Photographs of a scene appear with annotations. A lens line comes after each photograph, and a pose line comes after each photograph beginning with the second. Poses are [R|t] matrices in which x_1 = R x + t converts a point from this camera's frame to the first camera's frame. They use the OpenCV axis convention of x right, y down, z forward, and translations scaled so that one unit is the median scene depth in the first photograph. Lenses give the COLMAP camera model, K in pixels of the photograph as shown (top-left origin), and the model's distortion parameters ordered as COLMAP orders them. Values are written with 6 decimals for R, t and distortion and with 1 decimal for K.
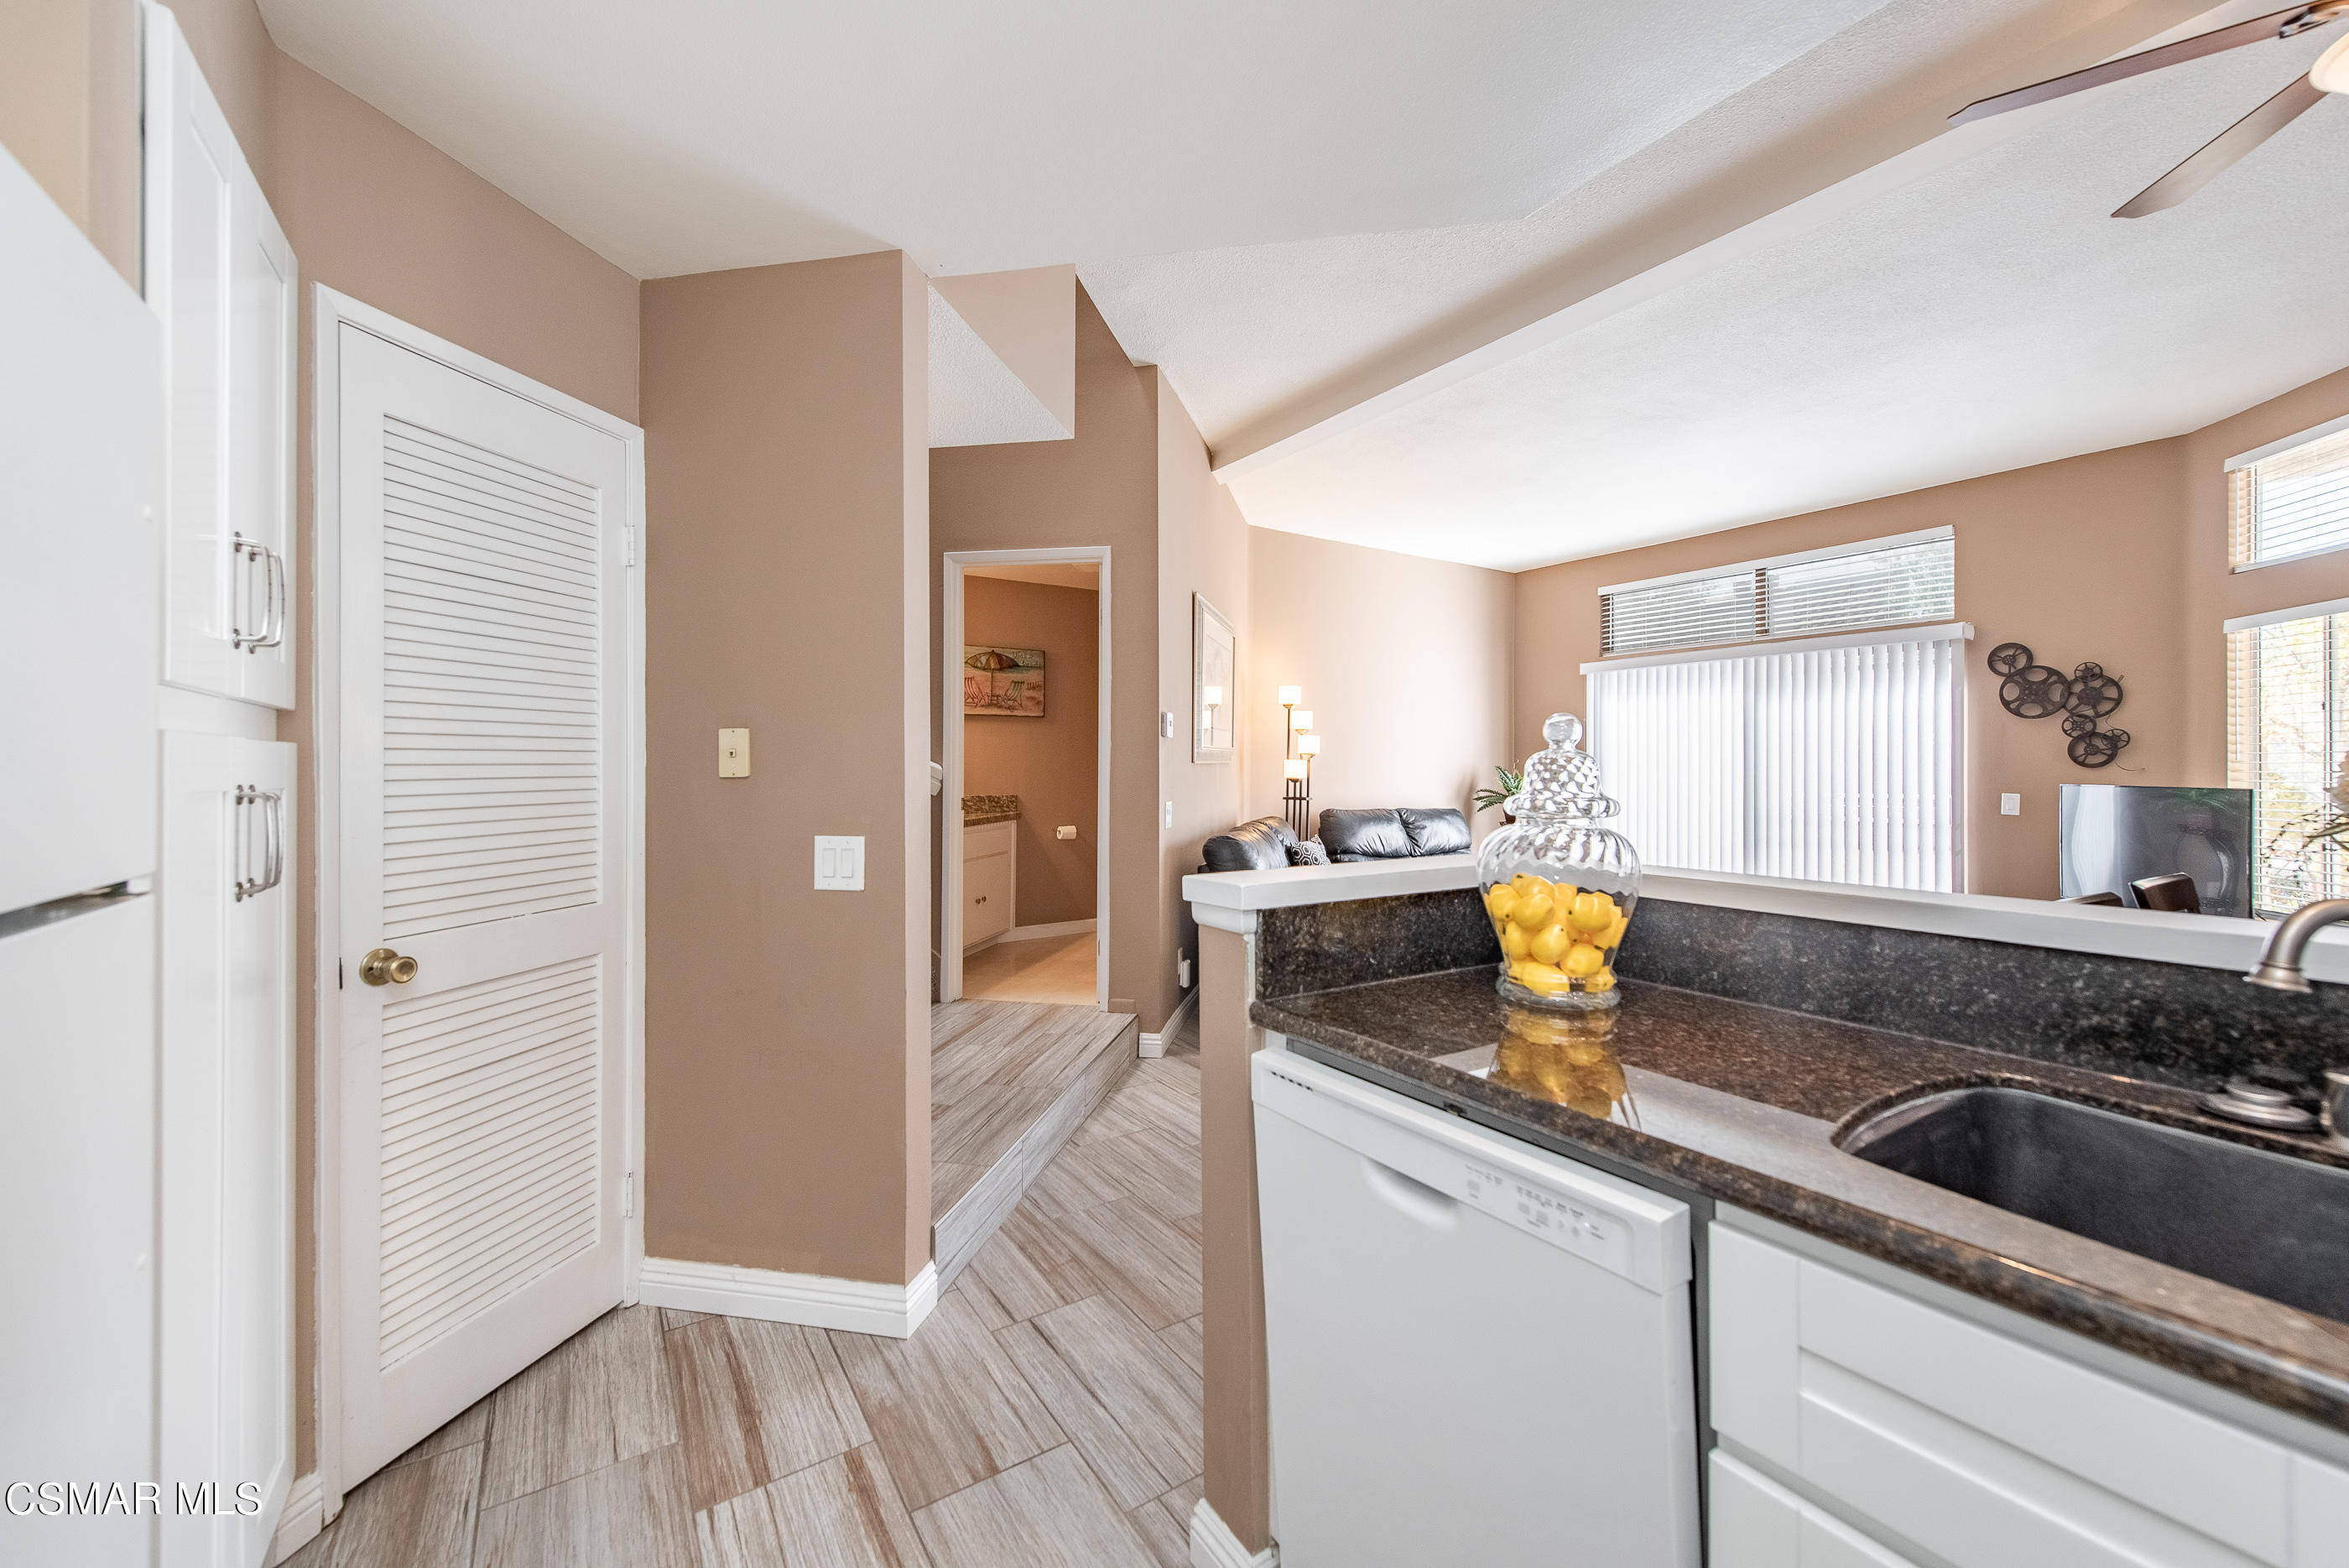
lens RADIAL K [[916.6, 0, 1186.2], [0, 916.6, 793.6], [0, 0, 1]] dist [0.001104, -0.000348]
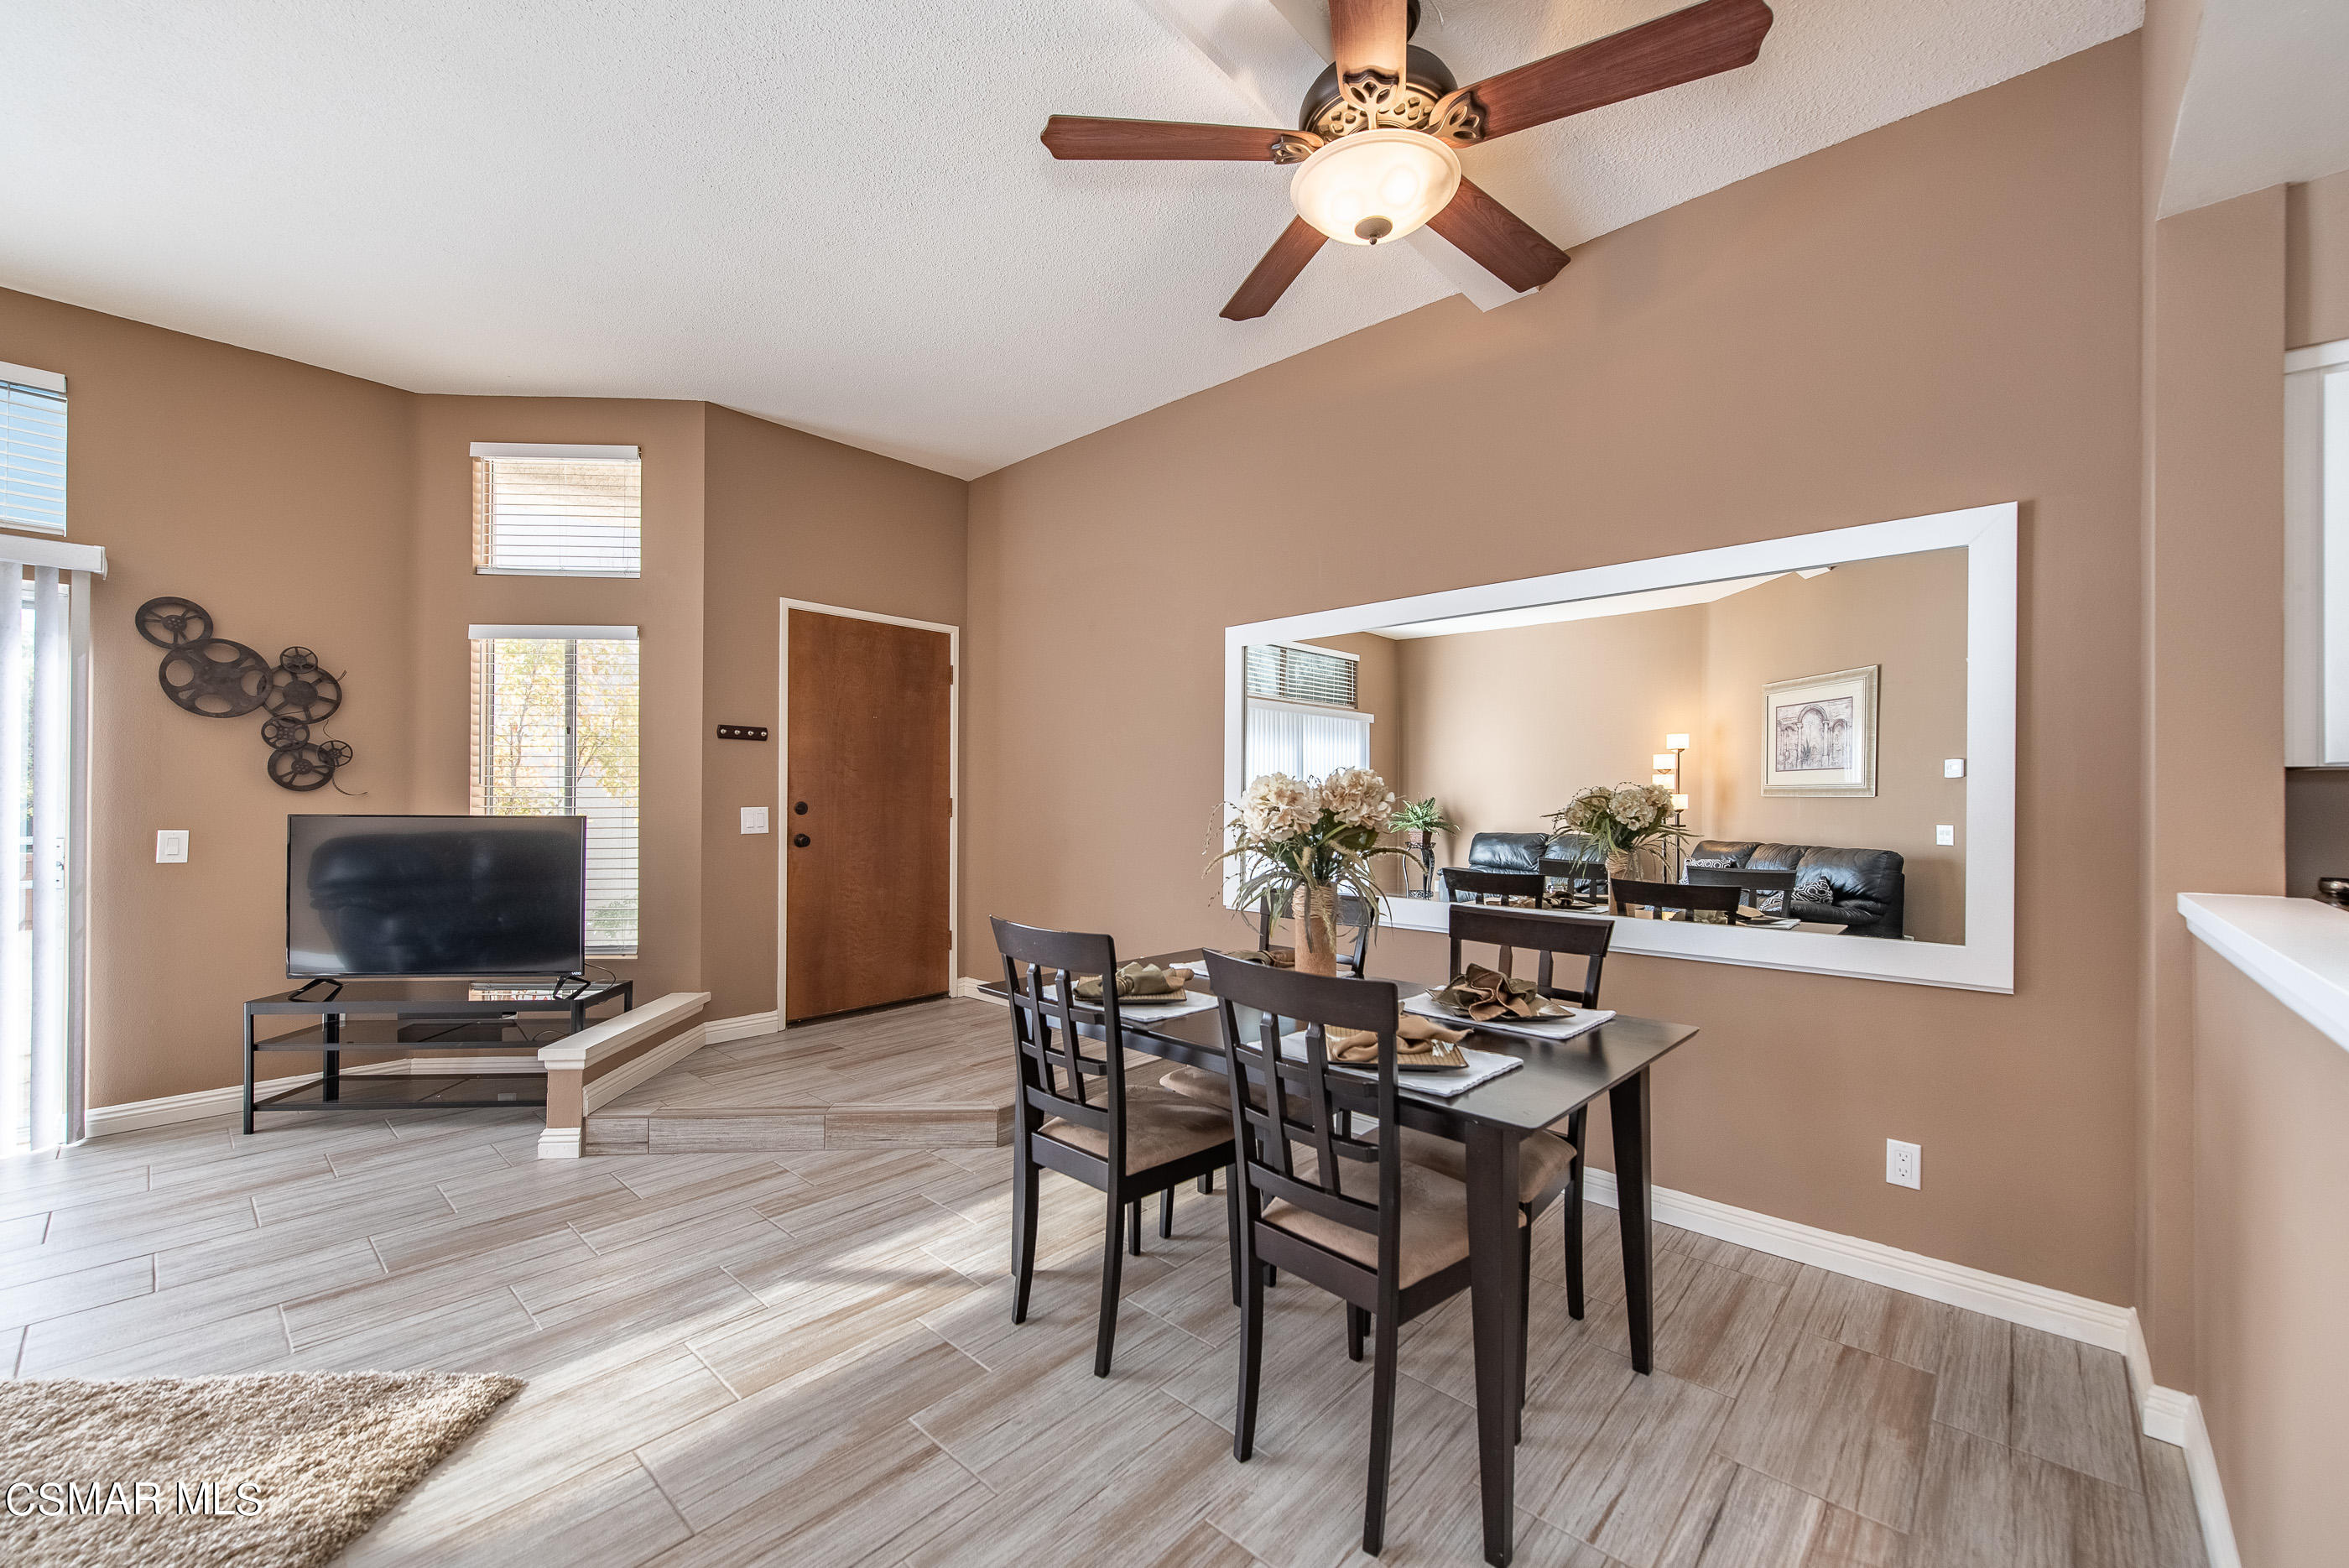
lens RADIAL K [[923.9, 0, 1181.4], [0, 923.9, 795.1], [0, 0, 1]] dist [0.011514, -0.005096]
pose [[-0.255476, -0.000576, 0.966815, 0.082198], [0.021016, 0.999760, 0.006149, -0.014233], [-0.966587, 0.021890, -0.255403, 0.489904]]
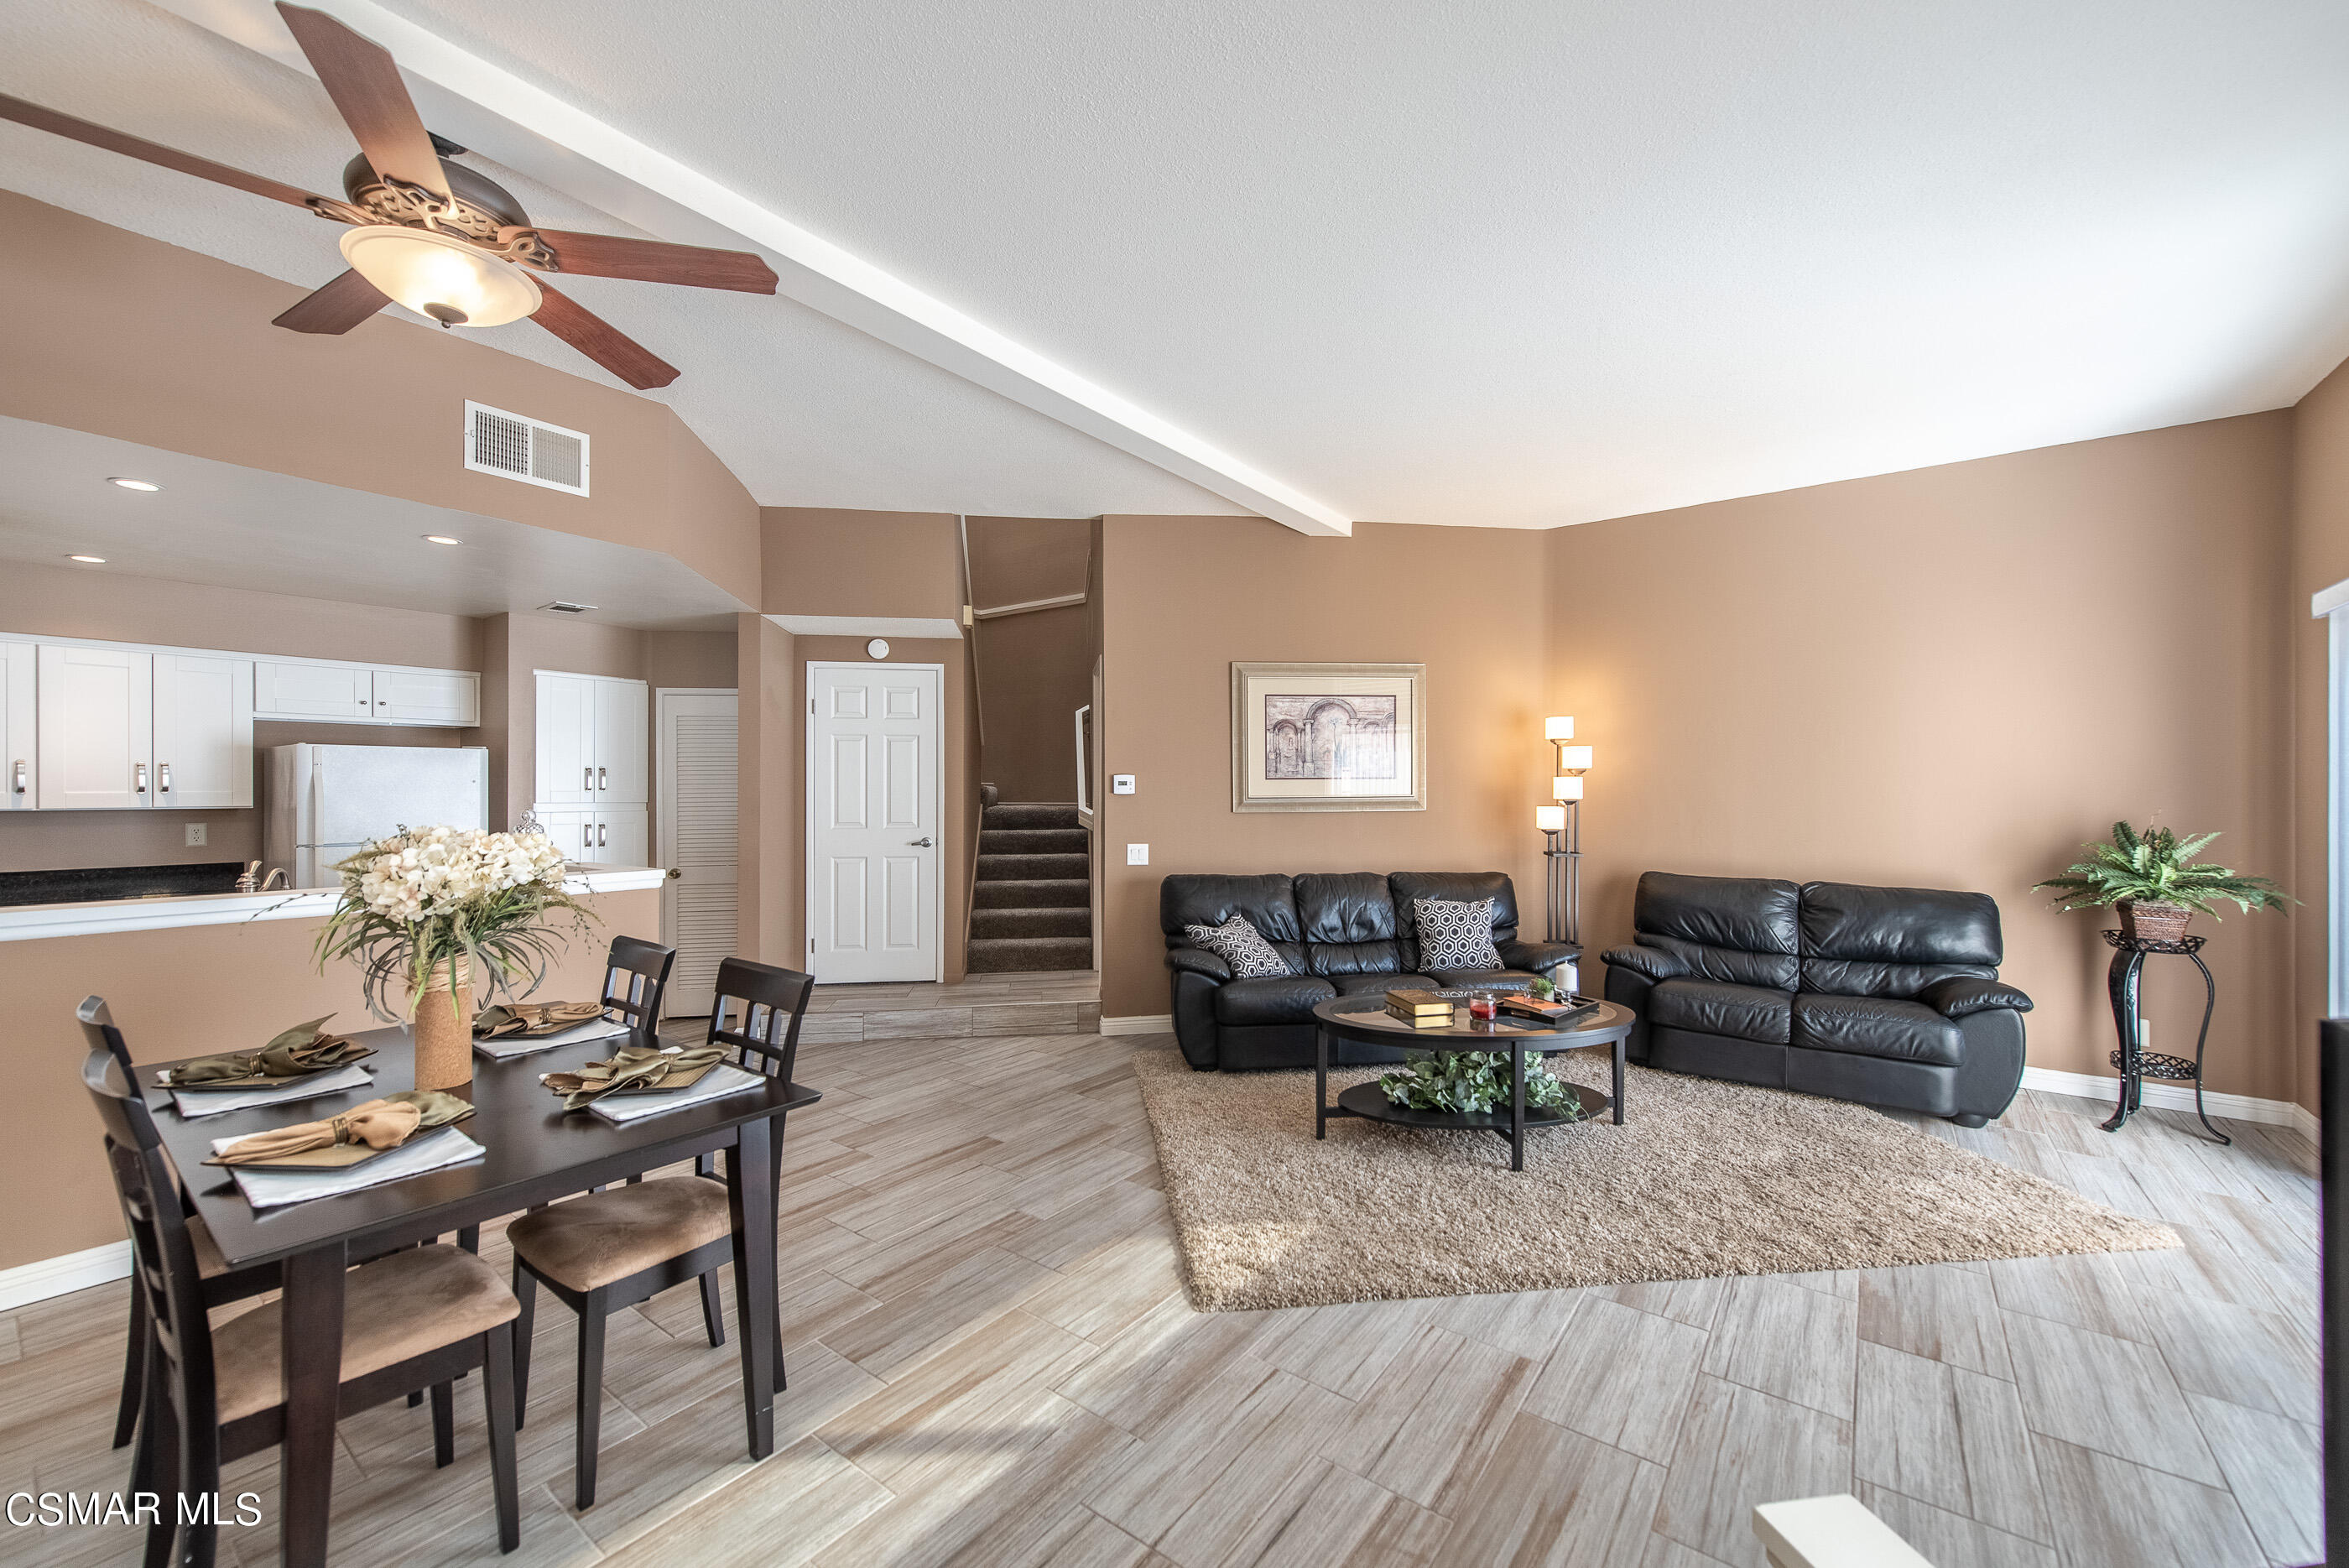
lens RADIAL K [[923.9, 0, 1181.4], [0, 923.9, 795.1], [0, 0, 1]] dist [0.011514, -0.005096]
pose [[0.348693, -0.002431, -0.937234, 0.924323], [-0.027688, 0.999533, -0.012893, -0.038178], [0.936828, 0.030446, 0.348463, 0.475074]]
